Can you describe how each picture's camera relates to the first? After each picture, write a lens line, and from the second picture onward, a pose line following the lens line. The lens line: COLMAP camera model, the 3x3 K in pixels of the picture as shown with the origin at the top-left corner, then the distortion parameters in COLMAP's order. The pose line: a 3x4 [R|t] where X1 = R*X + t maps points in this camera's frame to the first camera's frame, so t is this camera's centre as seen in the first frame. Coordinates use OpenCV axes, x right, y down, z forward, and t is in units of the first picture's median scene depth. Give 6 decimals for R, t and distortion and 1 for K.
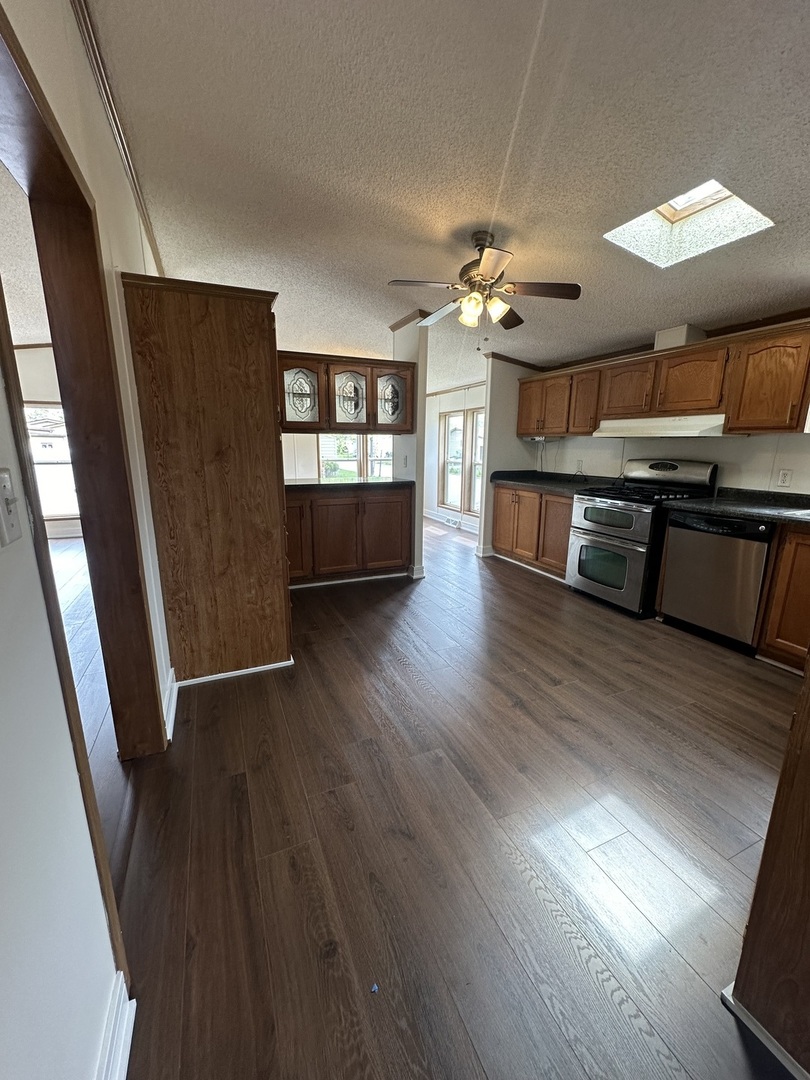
lens RADIAL K [[432.0, 0, 405.0], [0, 432.0, 540.0], [0, 0, 1]] dist [0.001962, -0.000267]
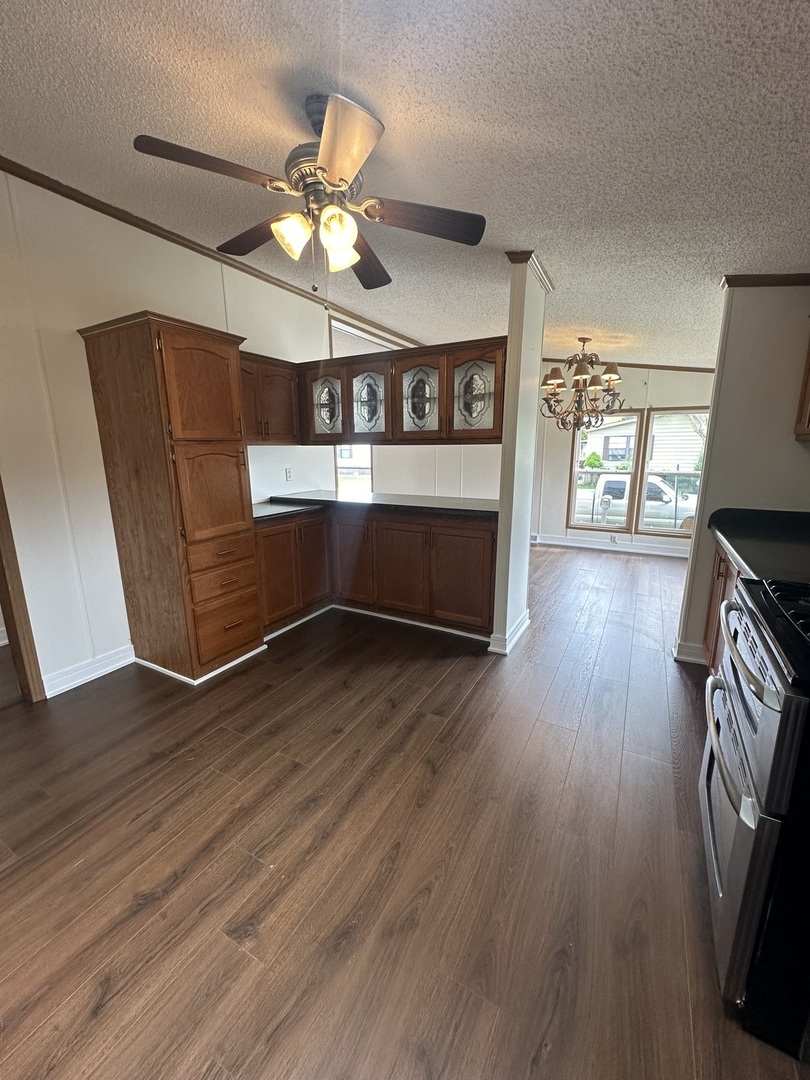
lens RADIAL K [[432.0, 0, 405.0], [0, 432.0, 540.0], [0, 0, 1]] dist [0.001962, -0.000267]
pose [[0.600934, 0.157203, -0.783687, 0.632333], [-0.163024, 0.983964, 0.072370, -0.158056], [0.782497, 0.084270, 0.616925, 0.626154]]
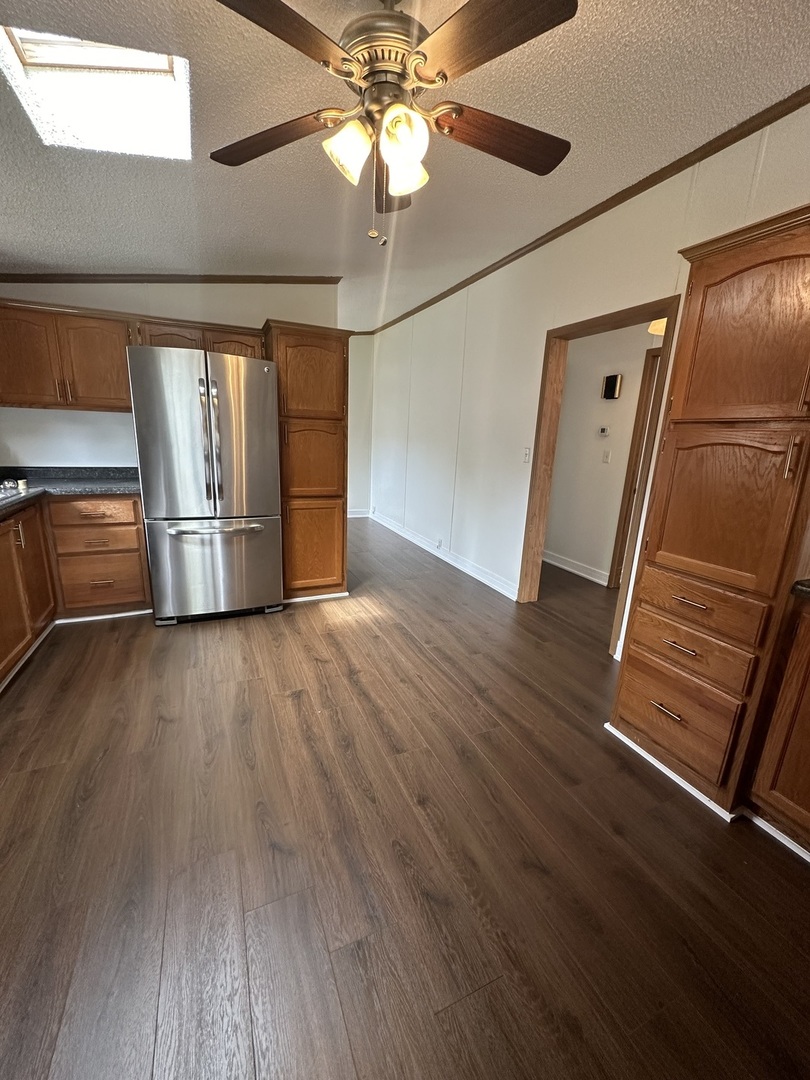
lens RADIAL K [[432.0, 0, 405.0], [0, 432.0, 540.0], [0, 0, 1]] dist [0.001962, -0.000267]
pose [[-0.998784, -0.048172, -0.010465, 0.115461], [-0.047790, 0.894173, 0.445164, -0.304335], [-0.012087, 0.445123, -0.895388, 1.323650]]
